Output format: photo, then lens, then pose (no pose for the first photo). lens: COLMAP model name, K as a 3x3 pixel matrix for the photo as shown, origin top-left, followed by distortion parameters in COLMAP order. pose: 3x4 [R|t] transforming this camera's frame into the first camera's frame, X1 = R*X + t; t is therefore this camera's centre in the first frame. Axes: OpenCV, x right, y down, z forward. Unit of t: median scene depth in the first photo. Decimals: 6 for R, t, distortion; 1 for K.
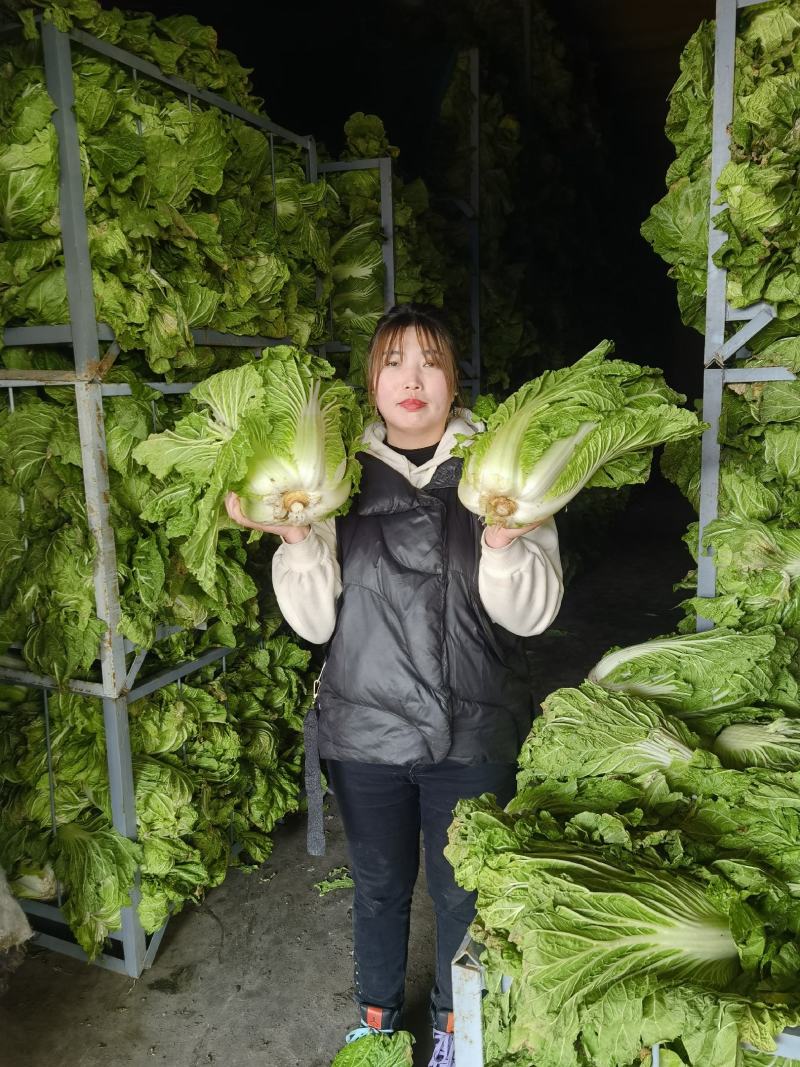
lens RADIAL K [[820.3, 0, 400.0], [0, 820.3, 533.5], [0, 0, 1]] dist [0.006310, 0.002723]
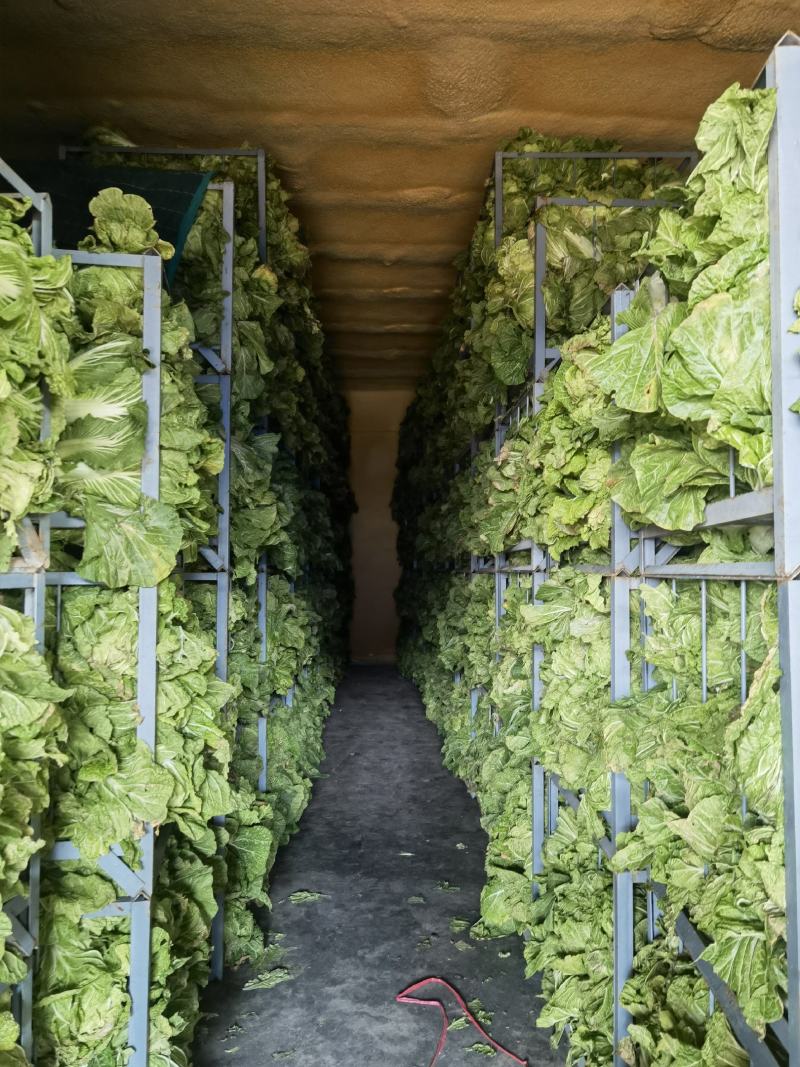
lens RADIAL K [[820.3, 0, 400.0], [0, 820.3, 533.5], [0, 0, 1]] dist [0.006310, 0.002723]
pose [[0.915451, 0.042948, 0.400132, -0.091239], [0.047972, 0.975553, -0.214465, -0.071853], [-0.399560, 0.215527, 0.891010, 0.346720]]
